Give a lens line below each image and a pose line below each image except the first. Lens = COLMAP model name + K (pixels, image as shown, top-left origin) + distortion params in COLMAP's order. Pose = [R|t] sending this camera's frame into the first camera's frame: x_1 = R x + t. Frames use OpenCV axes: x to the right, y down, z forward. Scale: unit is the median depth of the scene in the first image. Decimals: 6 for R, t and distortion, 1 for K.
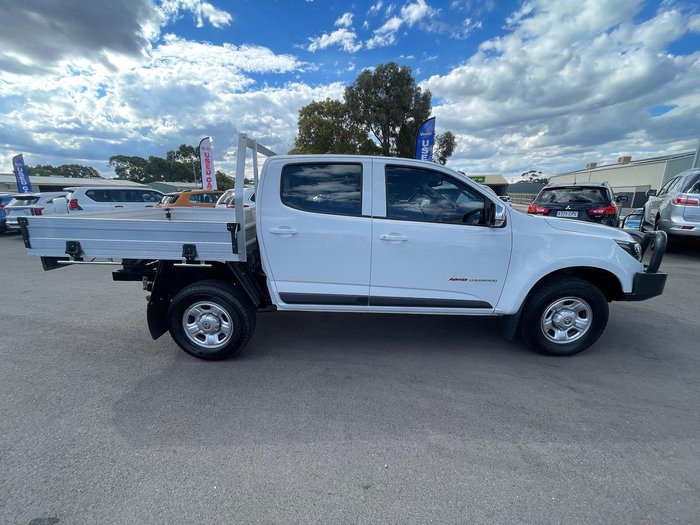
lens RADIAL K [[293.1, 0, 350.0], [0, 293.1, 262.5], [0, 0, 1]] dist [-0.000728, -0.011512]
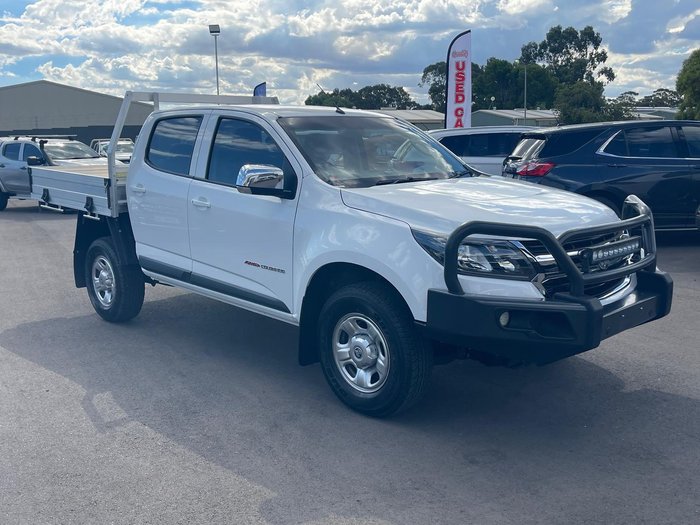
lens RADIAL K [[651.8, 0, 350.0], [0, 651.8, 262.5], [0, 0, 1]] dist [0.118607, -0.133598]
pose [[0.705598, 0.121167, -0.698176, 1.674098], [-0.142308, 0.989429, 0.027894, -0.028834], [0.694176, 0.079674, 0.715382, -0.030610]]
